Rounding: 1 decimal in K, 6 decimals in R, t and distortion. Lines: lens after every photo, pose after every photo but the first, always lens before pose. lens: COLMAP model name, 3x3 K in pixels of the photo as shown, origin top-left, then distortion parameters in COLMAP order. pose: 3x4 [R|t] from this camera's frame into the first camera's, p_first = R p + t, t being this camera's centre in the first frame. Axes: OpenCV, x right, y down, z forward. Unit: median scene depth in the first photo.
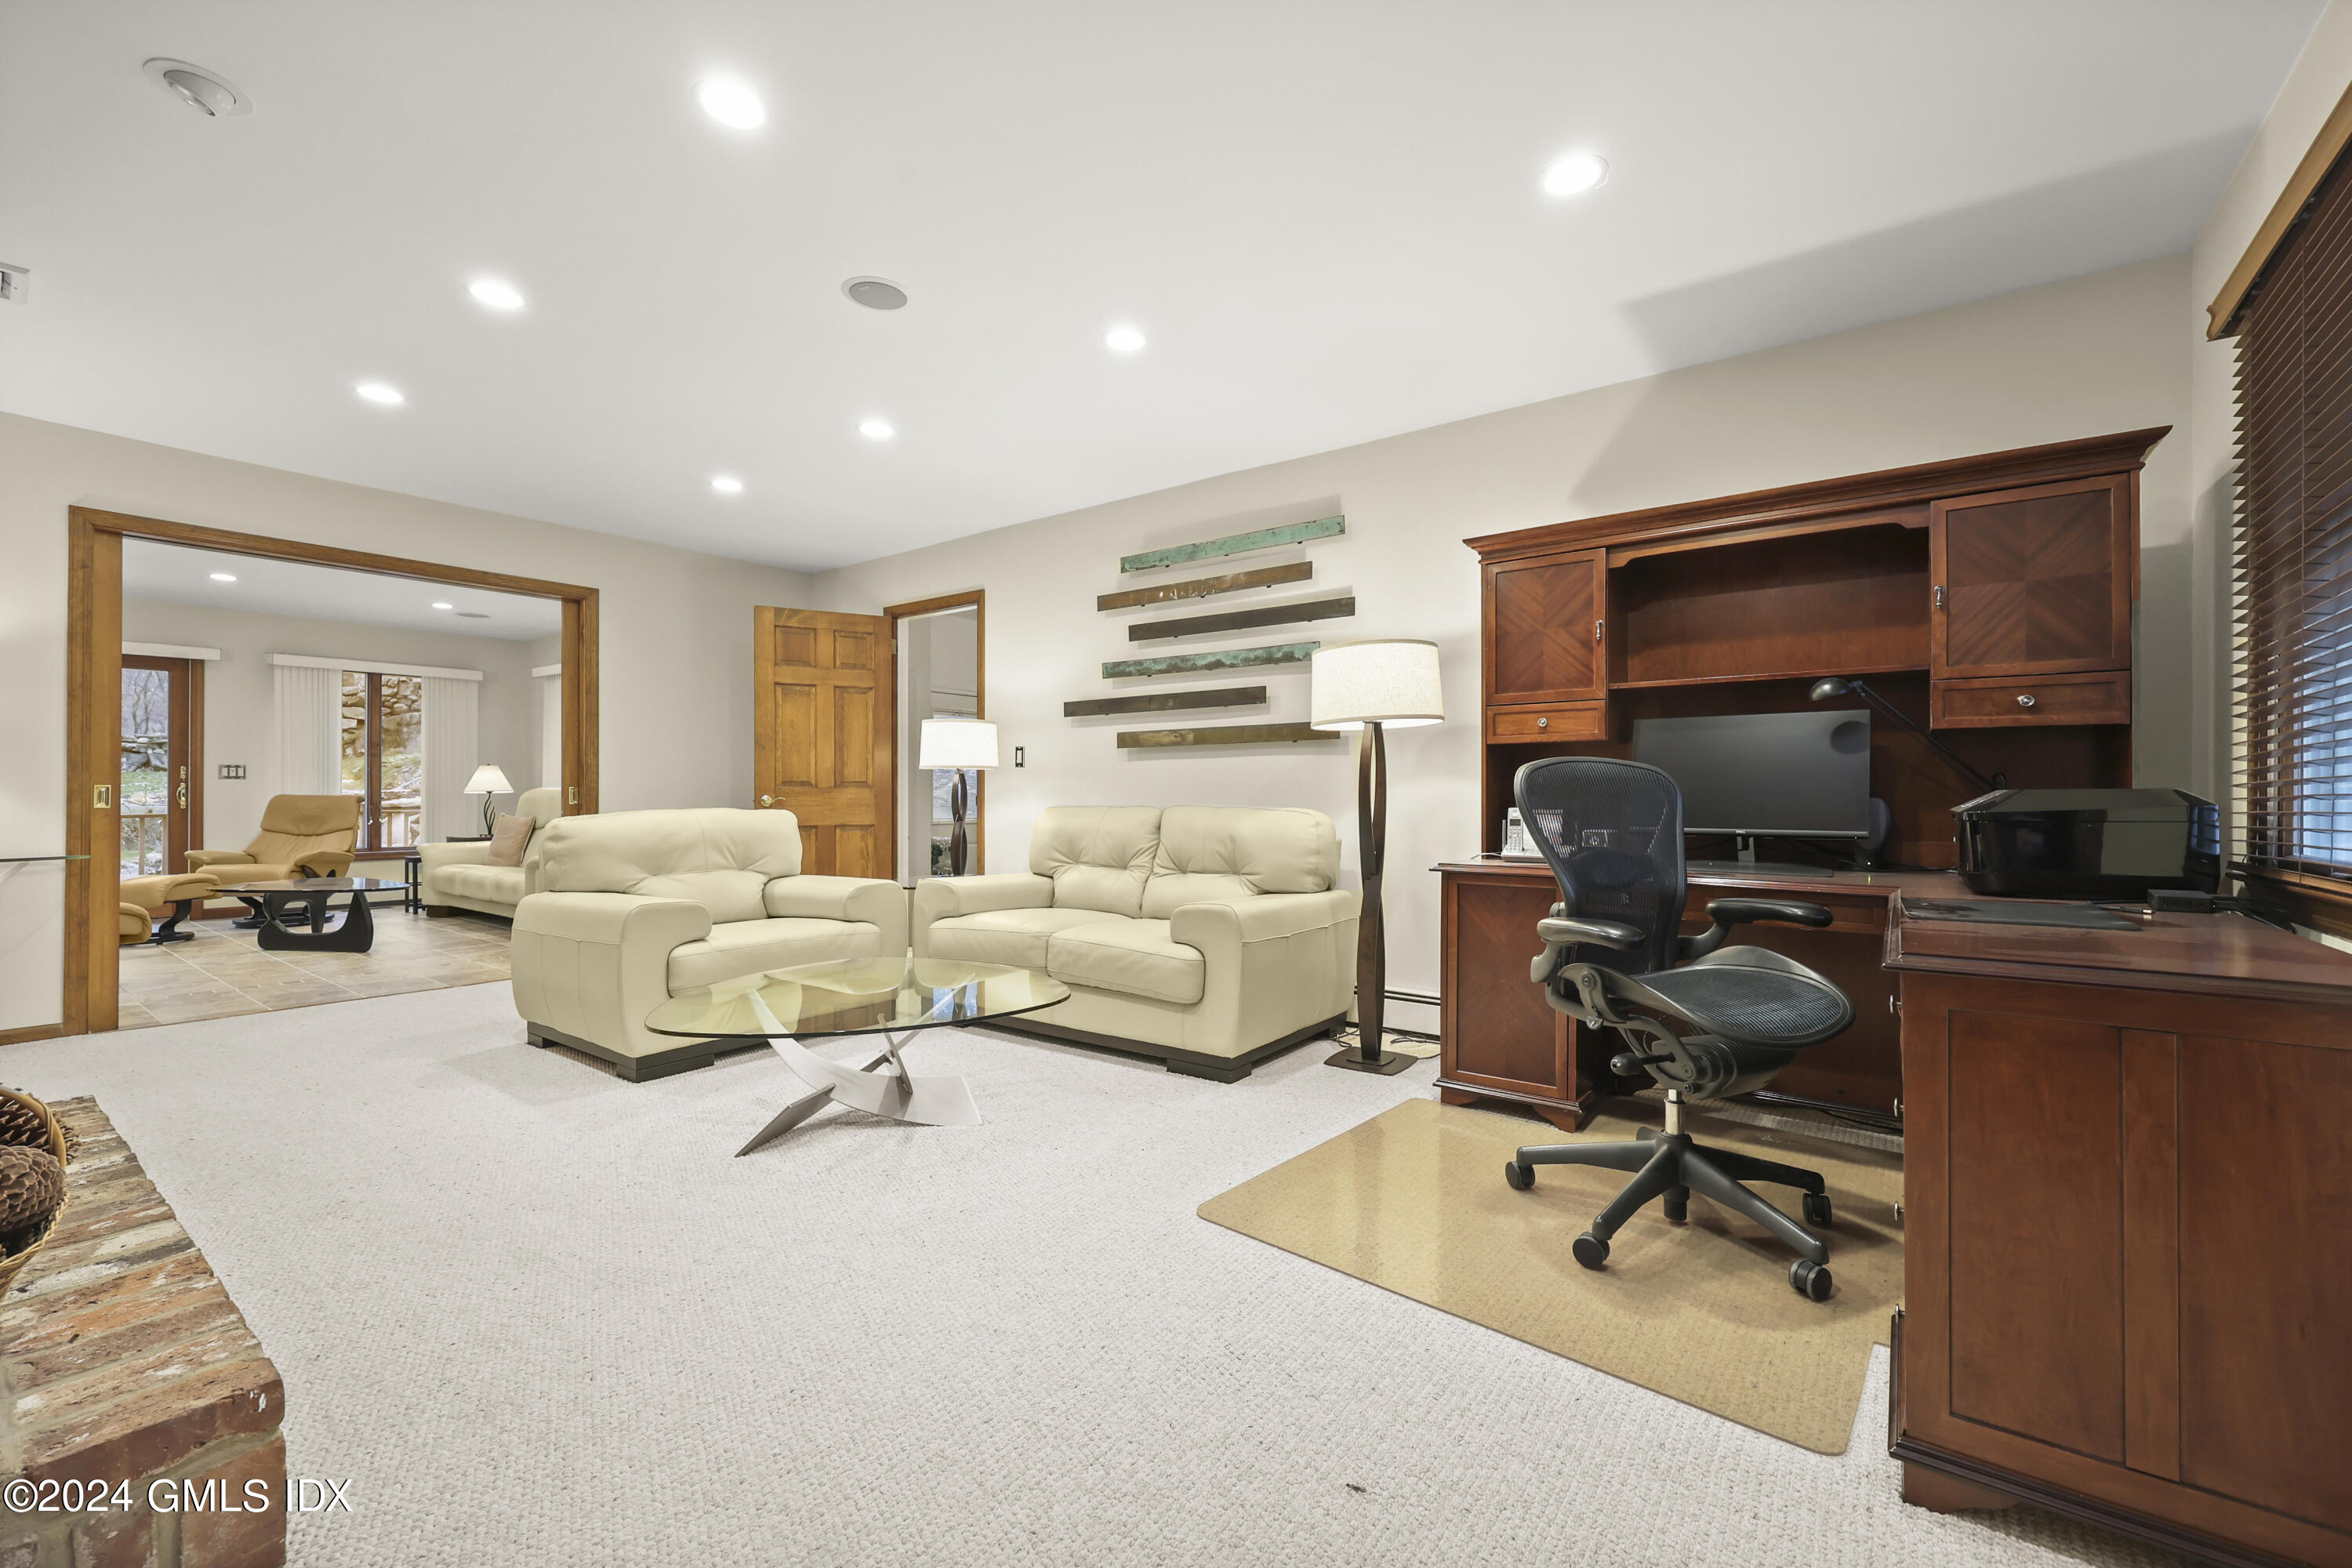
lens RADIAL K [[964.0, 0, 1186.4], [0, 964.0, 784.7], [0, 0, 1]] dist [-0.001271, -0.000528]
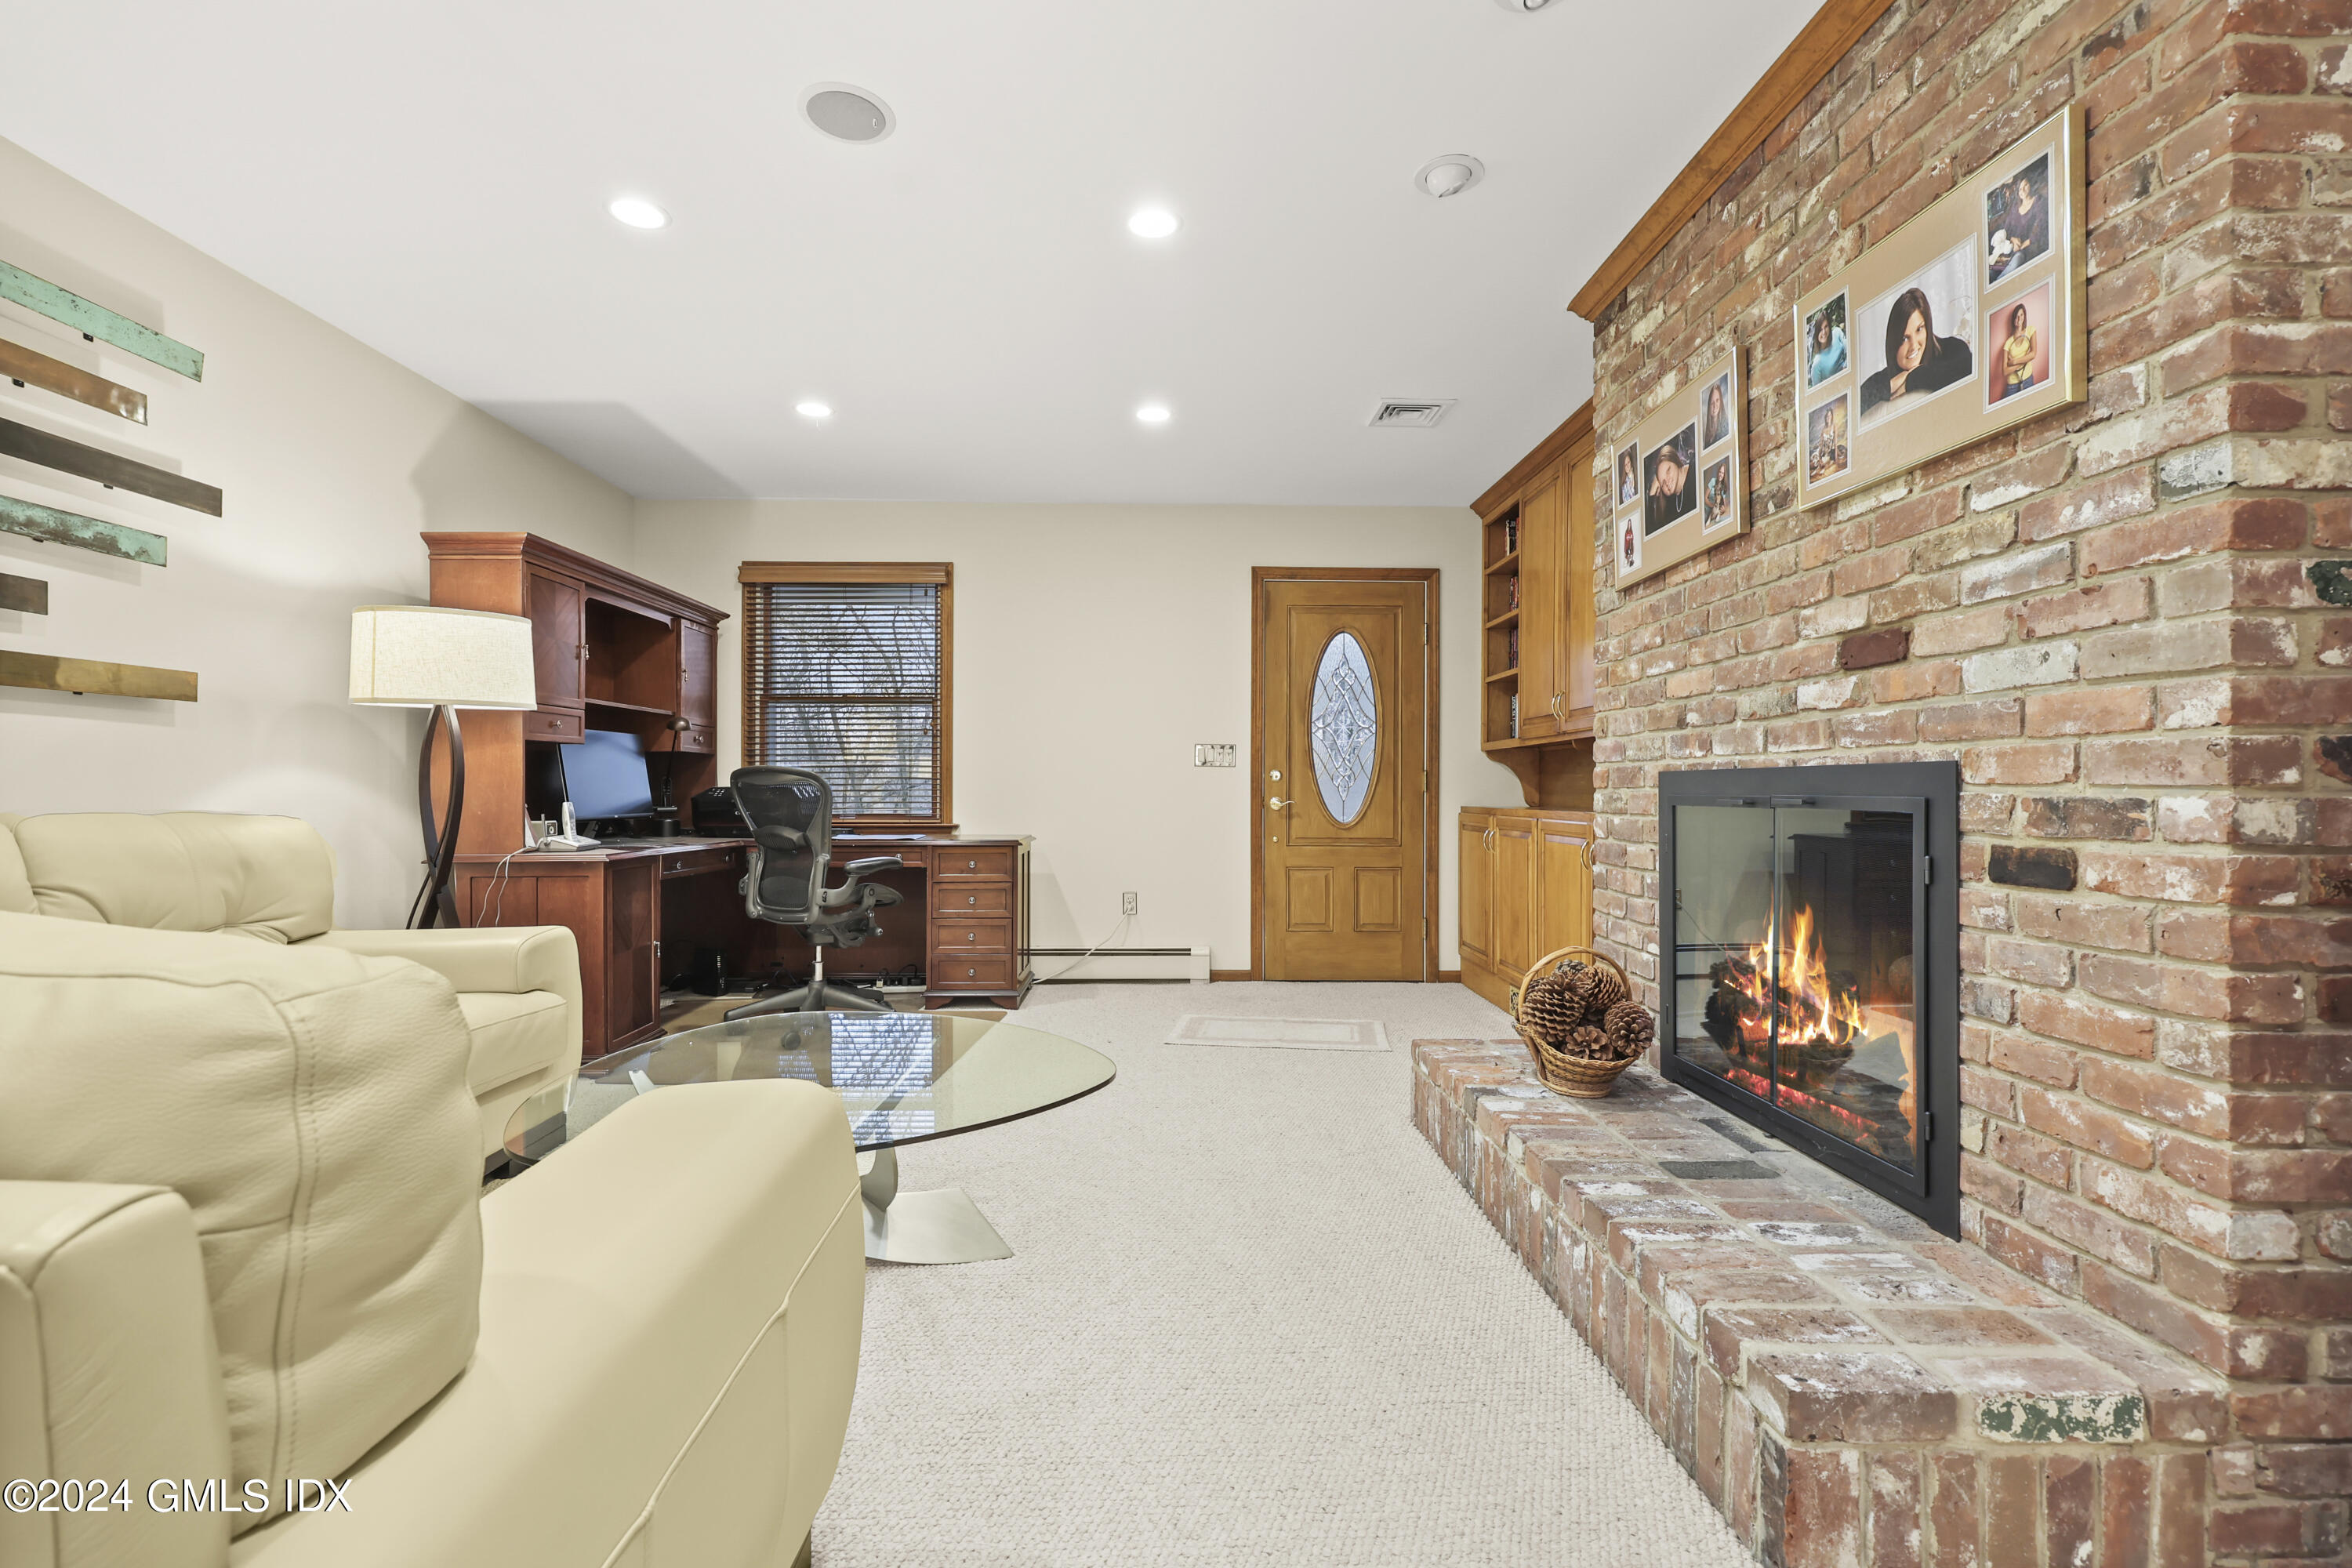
lens RADIAL K [[1088.5, 0, 1176.0], [0, 1088.5, 784.0], [0, 0, 1]] dist [-0.000419, 0.000083]
pose [[-0.613193, 0.002371, 0.789929, -1.807810], [-0.010328, 0.999886, -0.011019, 0.017381], [-0.789865, -0.014915, -0.613099, 2.083911]]
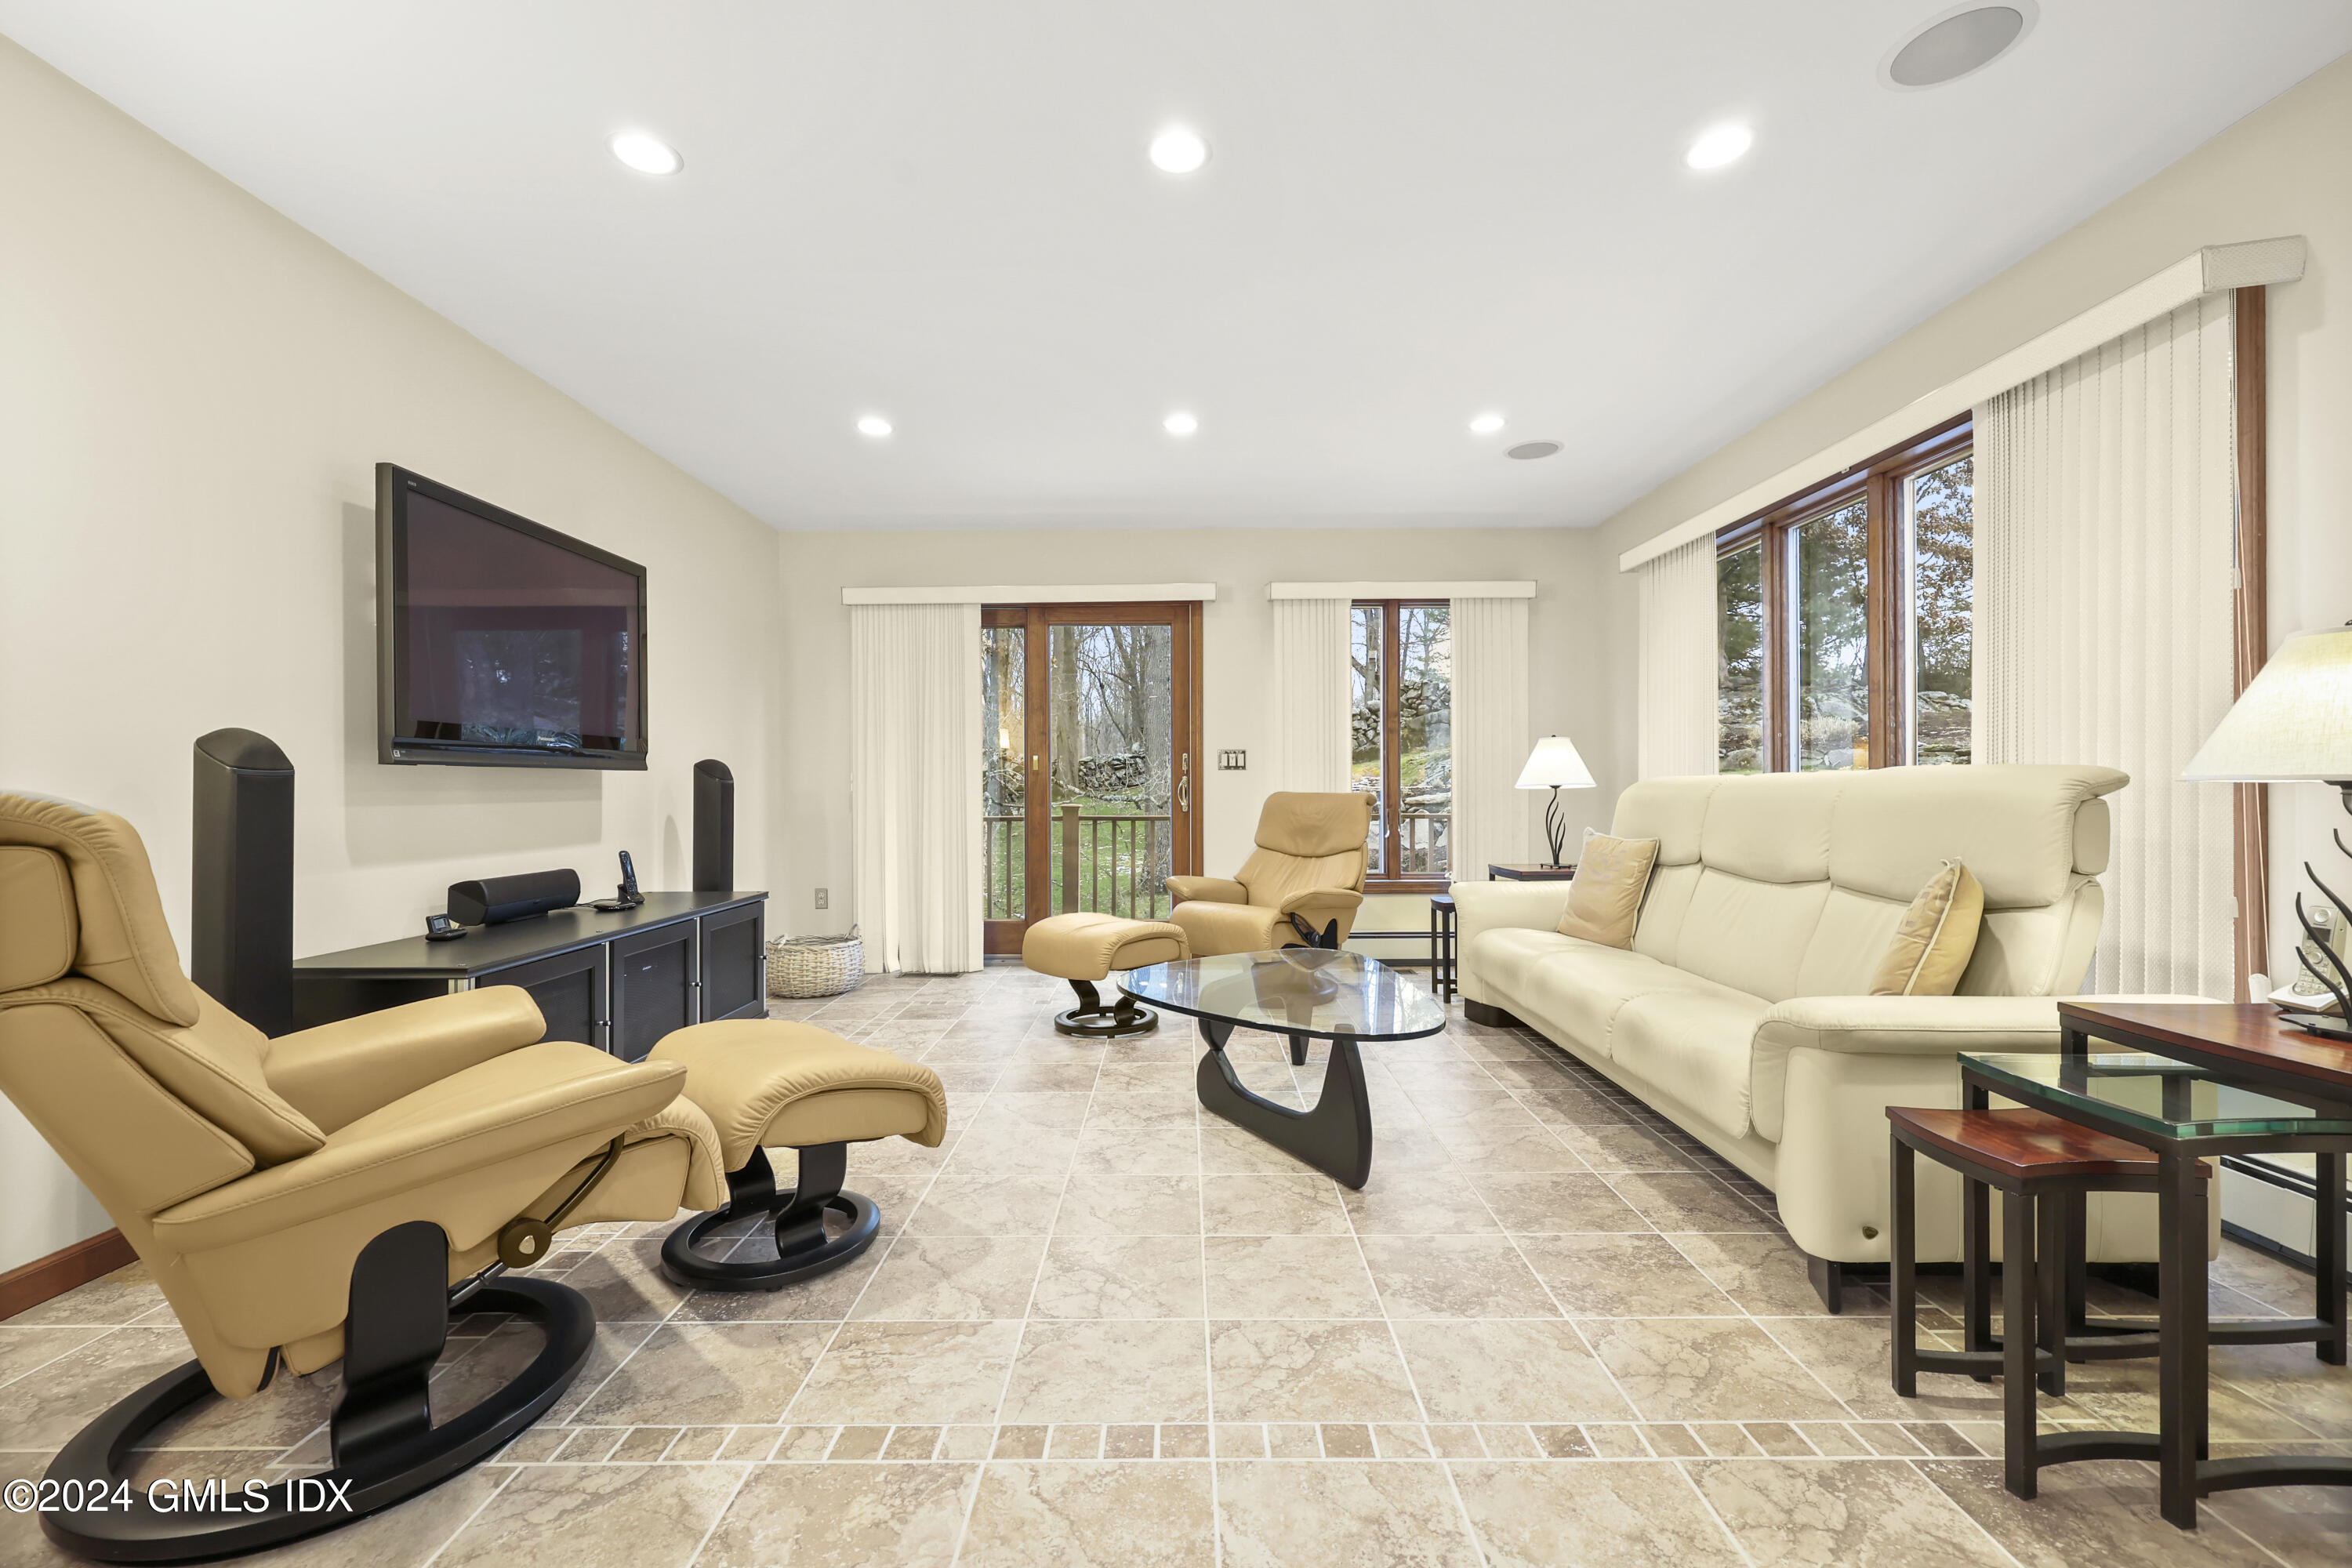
lens RADIAL K [[964.0, 0, 1186.4], [0, 964.0, 784.7], [0, 0, 1]] dist [-0.001271, -0.000528]
pose [[0.600410, -0.008096, -0.799652, -0.414828], [0.012456, 0.999922, -0.000771, 0.004635], [0.799596, -0.009498, 0.600464, 0.508836]]
